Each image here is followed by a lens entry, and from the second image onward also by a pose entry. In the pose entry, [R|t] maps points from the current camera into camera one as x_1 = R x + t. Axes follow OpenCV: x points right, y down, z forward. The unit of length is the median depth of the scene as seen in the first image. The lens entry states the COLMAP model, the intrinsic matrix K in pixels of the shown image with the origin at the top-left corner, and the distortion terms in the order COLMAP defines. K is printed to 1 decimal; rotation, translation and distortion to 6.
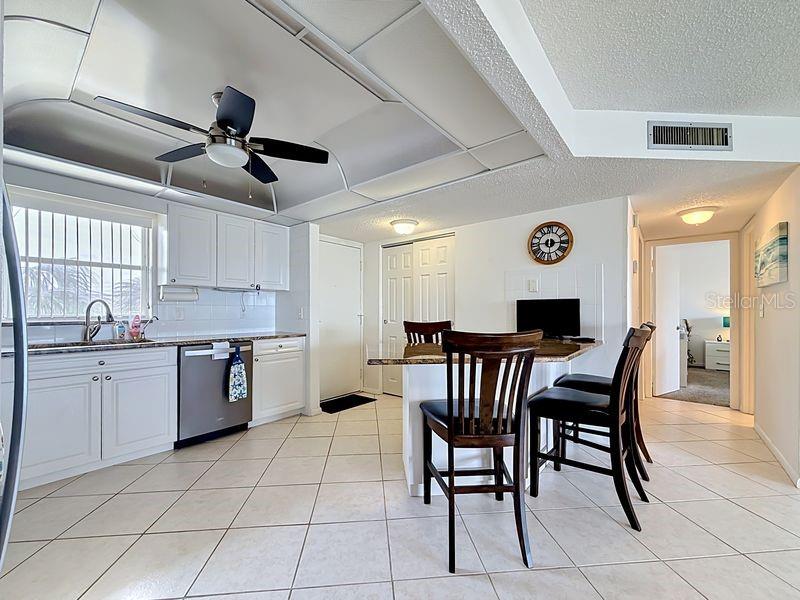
lens RADIAL K [[326.4, 0, 397.5], [0, 326.4, 308.3], [0, 0, 1]] dist [0.000111, -0.001187]
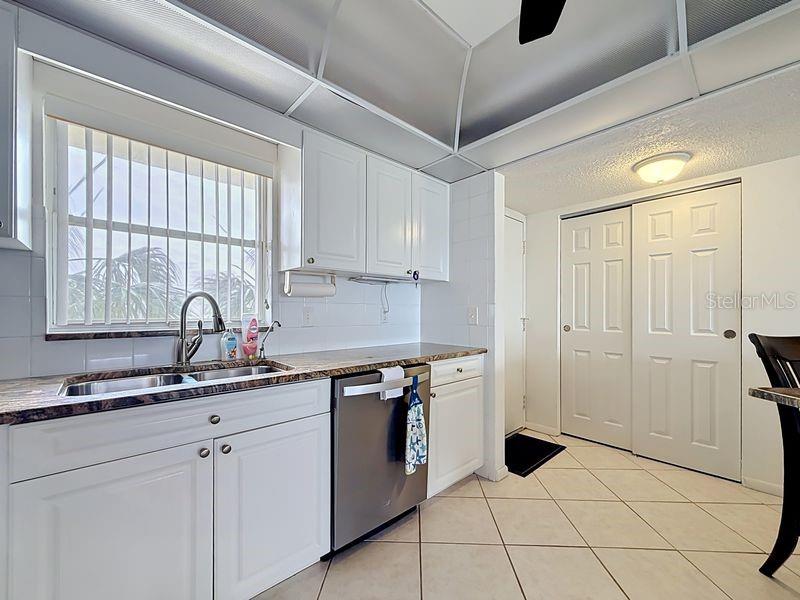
lens RADIAL K [[326.4, 0, 398.1], [0, 326.4, 308.3], [0, 0, 1]] dist [0.000111, -0.001187]
pose [[0.989318, -0.000725, -0.145770, -0.440802], [0.000292, 0.999995, -0.002994, 0.002719], [0.145772, 0.002920, 0.989314, 0.435517]]
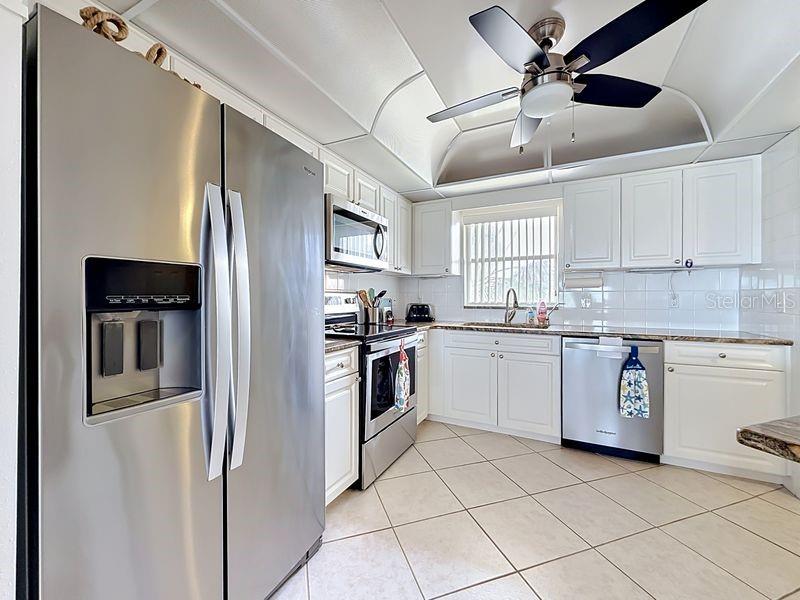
lens RADIAL K [[326.4, 0, 401.7], [0, 326.4, 297.0], [0, 0, 1]] dist [0.000111, -0.001187]
pose [[0.225142, -0.004708, -0.974315, 0.116351], [0.003704, 0.999985, -0.003976, 0.007517], [0.974319, -0.002714, 0.225156, 0.320373]]
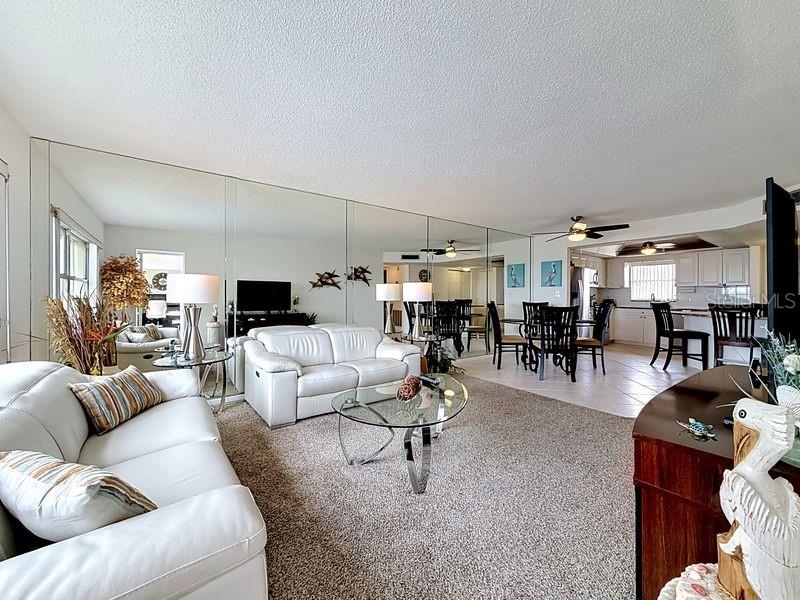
lens RADIAL K [[326.4, 0, 400.1], [0, 326.4, 297.9], [0, 0, 1]] dist [0.000111, -0.001187]
pose [[-0.245381, 0.007901, -0.969394, 2.190693], [-0.000186, 0.999966, 0.008198, -0.006078], [0.969427, 0.002192, -0.245372, -0.417942]]
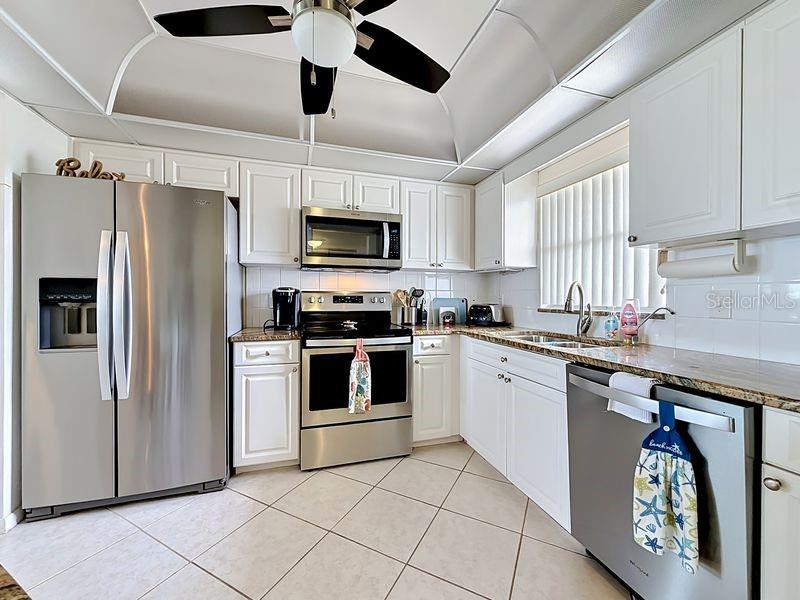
lens RADIAL K [[326.4, 0, 399.4], [0, 326.4, 298.1], [0, 0, 1]] dist [0.000111, -0.001187]
pose [[-0.549389, -0.002322, -0.835564, -0.053310], [-0.000239, 0.999997, -0.002622, 0.010821], [0.835567, -0.001241, -0.549387, 0.964784]]
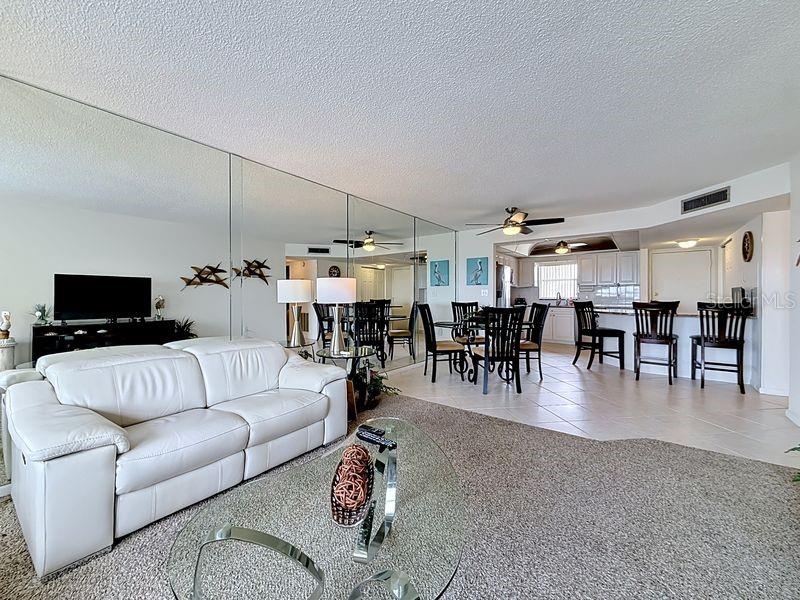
lens RADIAL K [[326.4, 0, 401.4], [0, 326.4, 296.2], [0, 0, 1]] dist [0.000111, -0.001187]
pose [[0.046336, 0.003420, -0.998920, 1.837213], [0.005148, 0.999980, 0.003662, -0.004369], [0.998913, -0.005312, 0.046318, -0.542627]]
